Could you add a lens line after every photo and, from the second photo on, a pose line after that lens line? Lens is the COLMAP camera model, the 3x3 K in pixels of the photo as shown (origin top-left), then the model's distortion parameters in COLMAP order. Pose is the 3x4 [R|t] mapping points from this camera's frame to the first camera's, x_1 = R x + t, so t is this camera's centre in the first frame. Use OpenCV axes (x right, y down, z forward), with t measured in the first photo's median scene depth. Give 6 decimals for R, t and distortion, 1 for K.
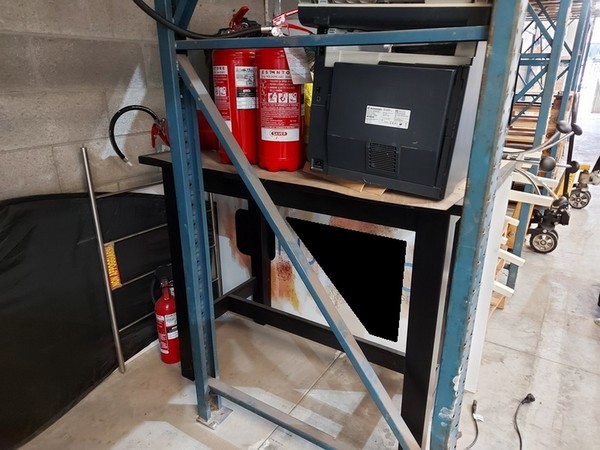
lens RADIAL K [[428.4, 0, 301.0], [0, 428.4, 226.8], [0, 0, 1]] dist [0.040438, -0.028746]
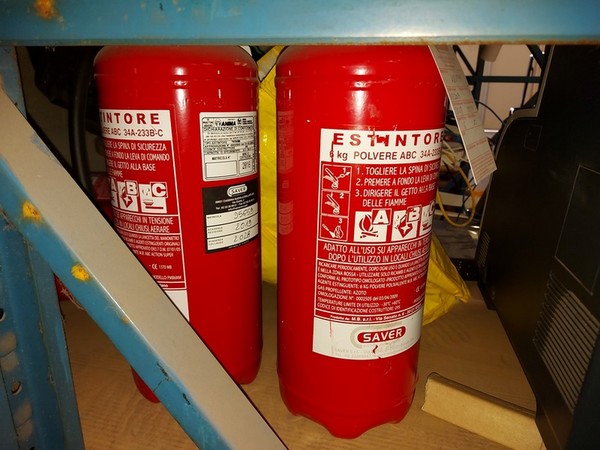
lens RADIAL K [[428.4, 0, 301.4], [0, 428.4, 226.0], [0, 0, 1]] dist [0.040438, -0.028746]
pose [[0.932586, -0.104270, 0.345559, -0.194558], [0.114181, 0.993424, -0.008391, -0.289628], [-0.342412, 0.047282, 0.938359, 0.720914]]
